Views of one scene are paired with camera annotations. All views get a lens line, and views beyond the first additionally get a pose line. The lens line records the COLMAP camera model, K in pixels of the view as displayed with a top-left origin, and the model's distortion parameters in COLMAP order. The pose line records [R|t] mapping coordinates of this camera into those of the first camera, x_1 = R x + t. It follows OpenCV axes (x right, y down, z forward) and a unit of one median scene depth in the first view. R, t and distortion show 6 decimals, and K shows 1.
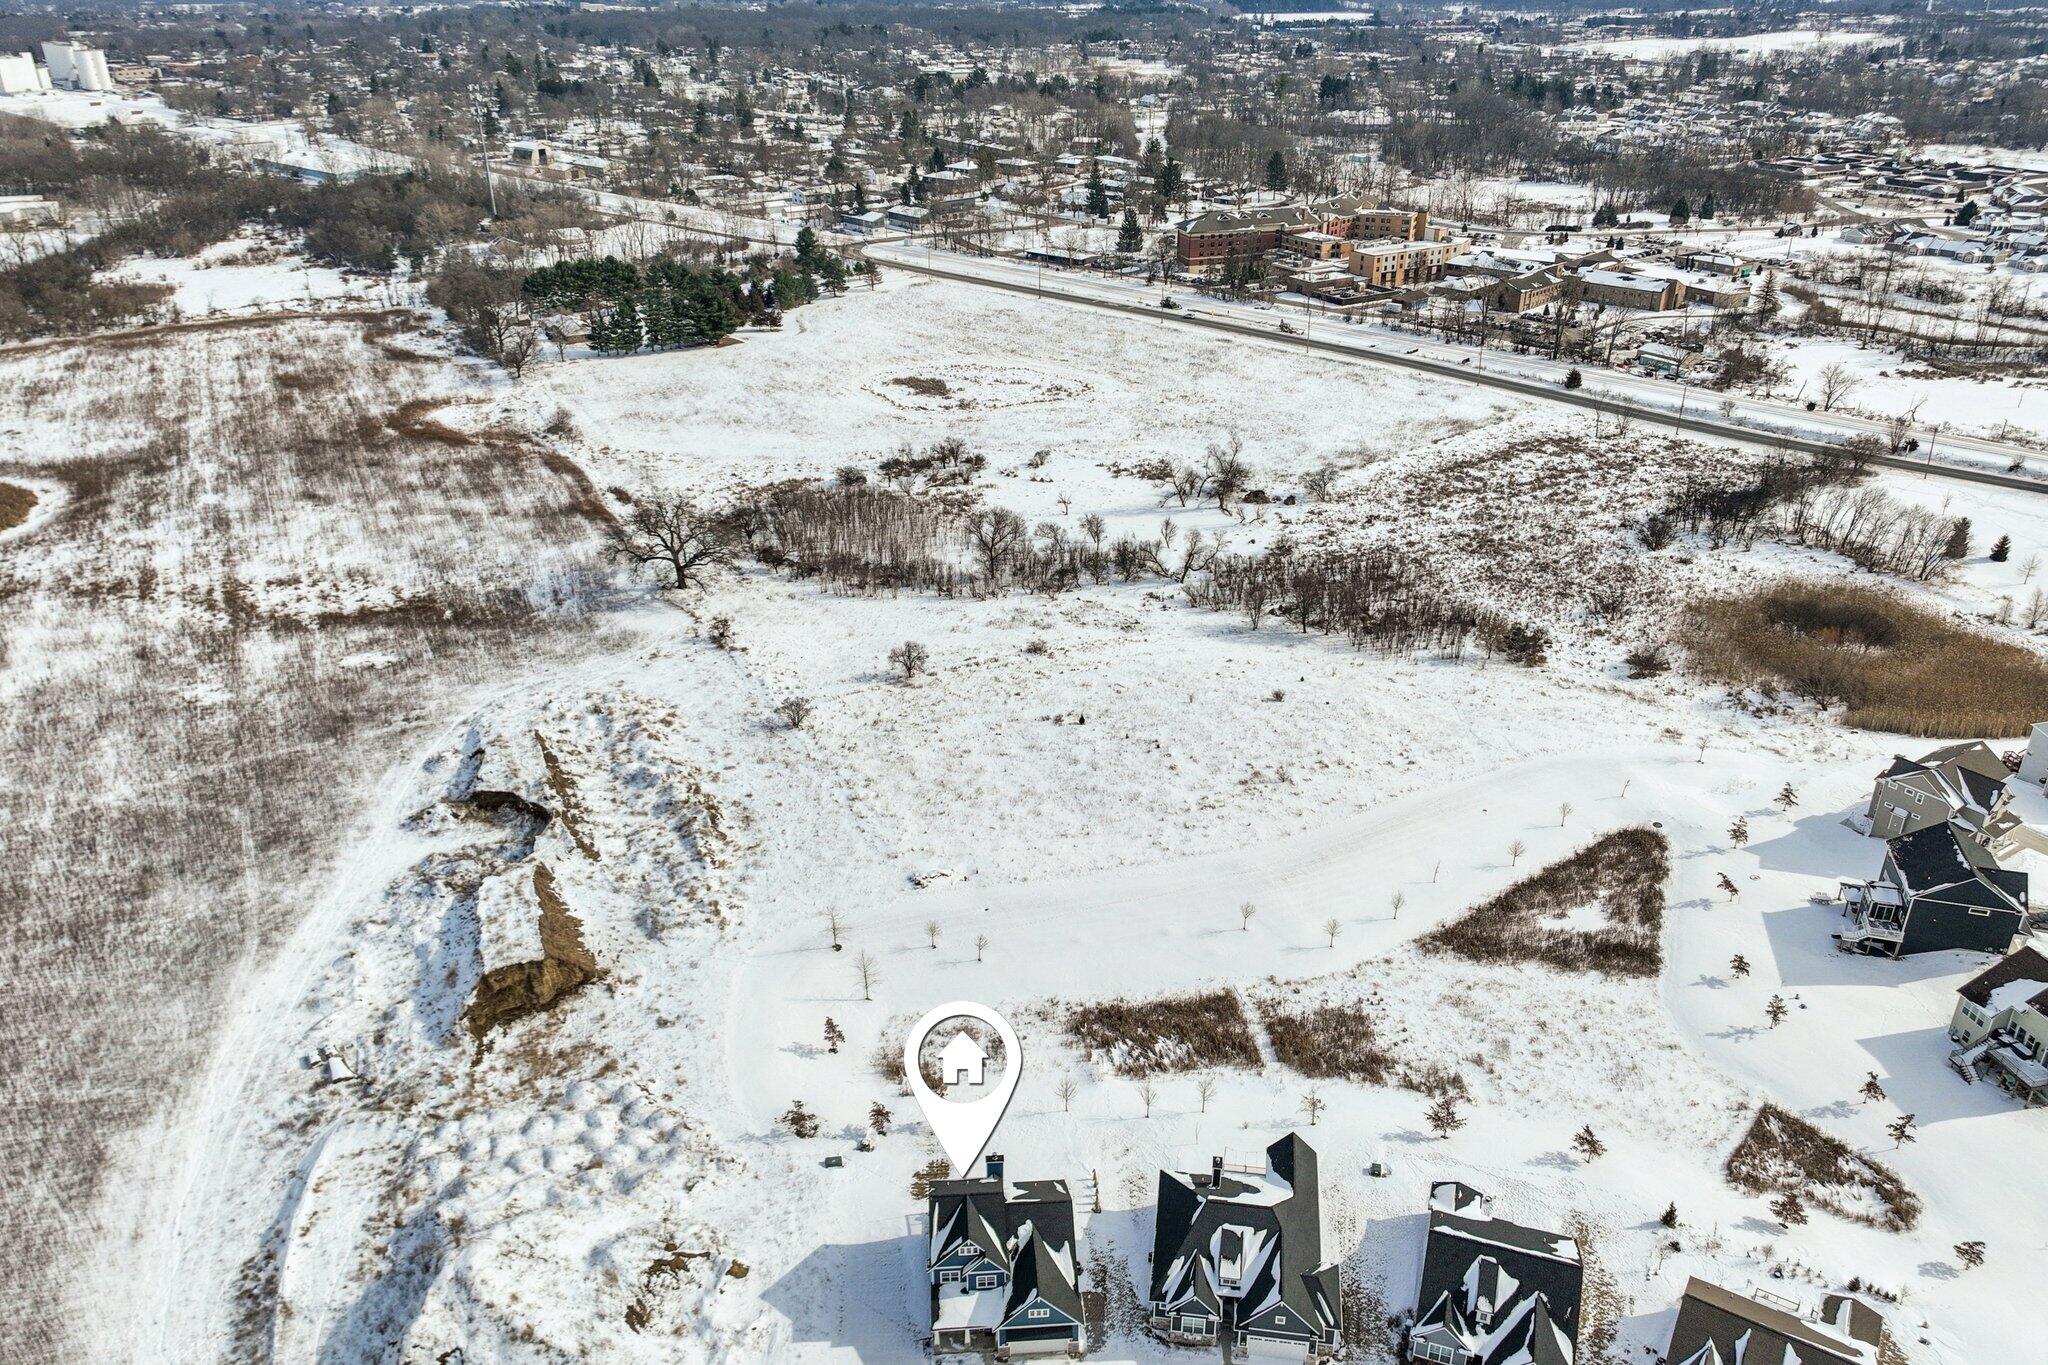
lens RADIAL K [[1479.7, 0, 1024.0], [0, 1479.7, 682.5], [0, 0, 1]] dist [0.008804, 0.000046]
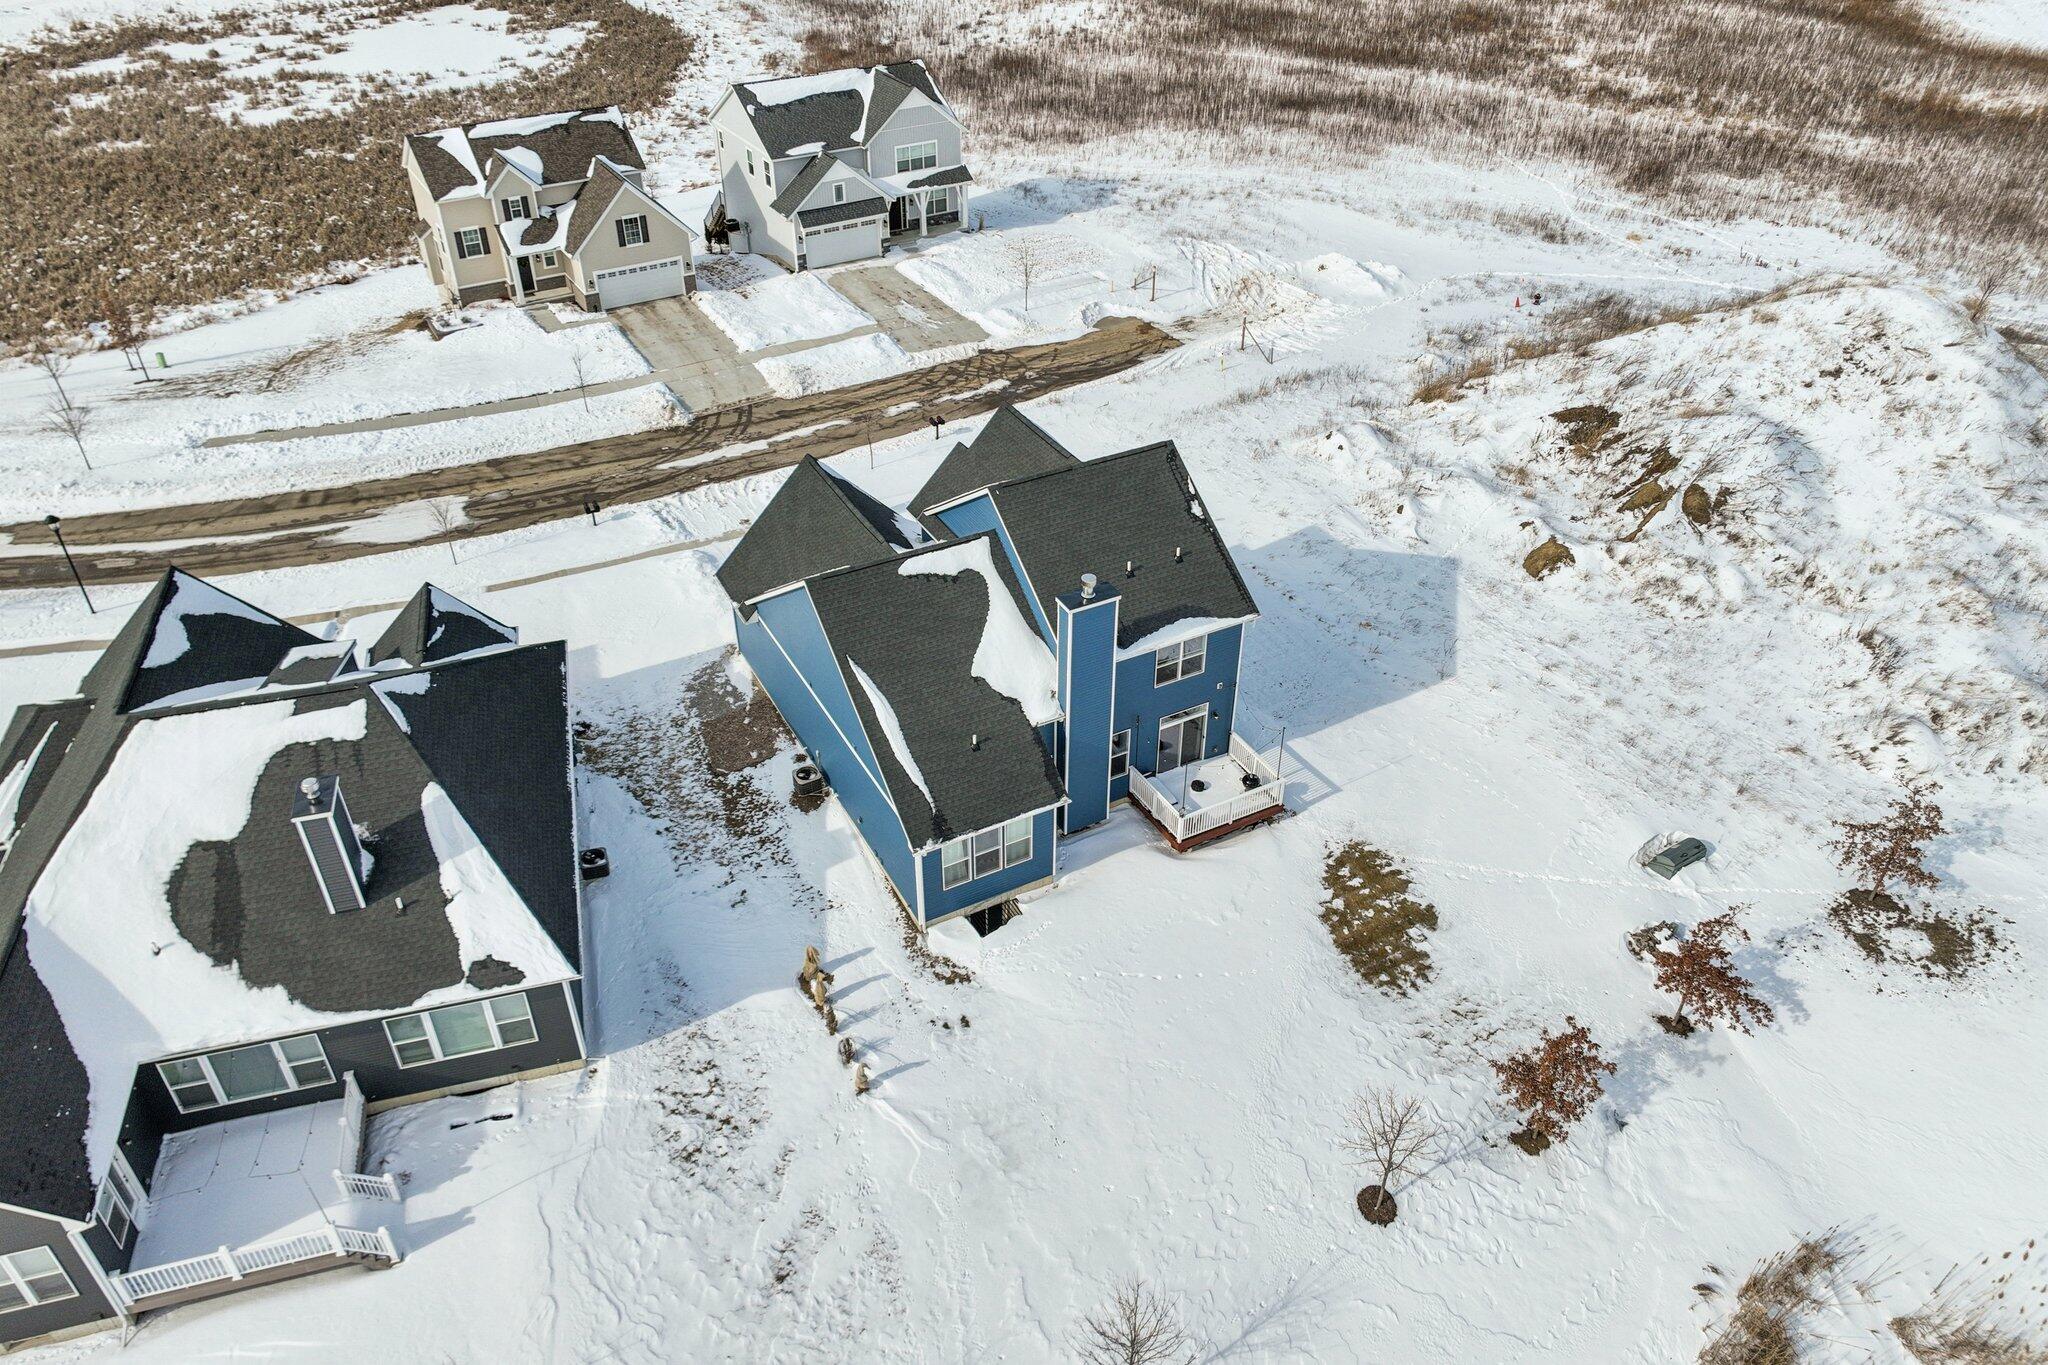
lens RADIAL K [[1448.5, 0, 1022.5], [0, 1448.5, 674.1], [0, 0, 1]] dist [-0.000003, 0.017985]
pose [[-0.912219, 0.242193, -0.330452, 0.081135], [-0.176617, 0.495309, 0.850574, 0.063769], [0.369679, 0.834273, -0.409055, 0.953452]]
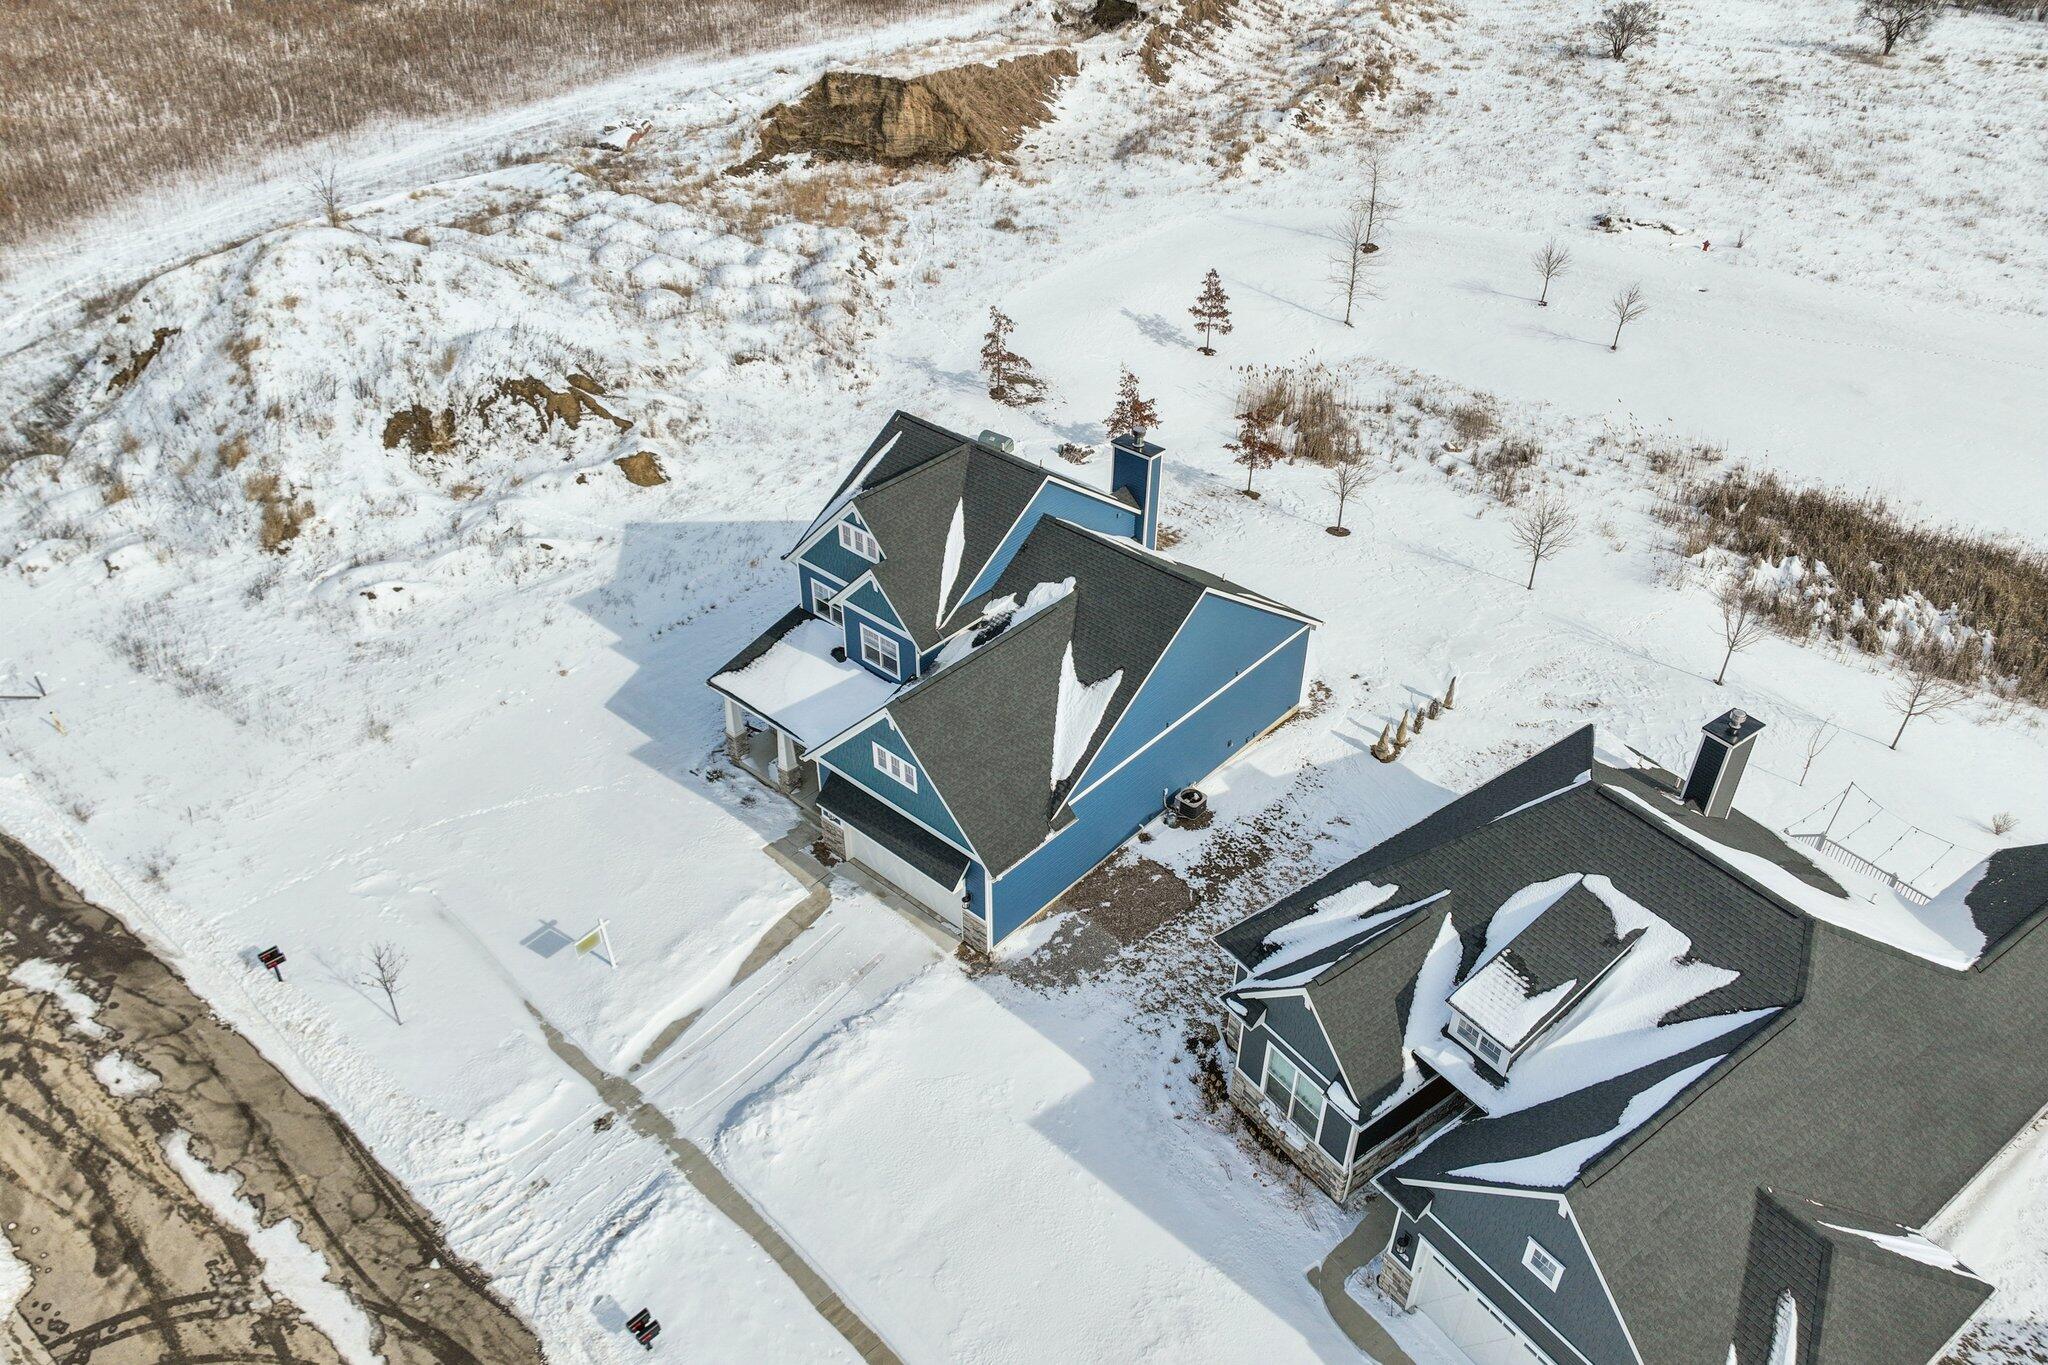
lens RADIAL K [[1448.5, 0, 1022.5], [0, 1448.5, 674.1], [0, 0, 1]] dist [-0.000003, 0.017985]
pose [[0.697081, 0.424012, -0.578180, 0.160290], [-0.325352, 0.905655, 0.271909, 0.239836], [0.638924, -0.001431, 0.769268, 0.596142]]
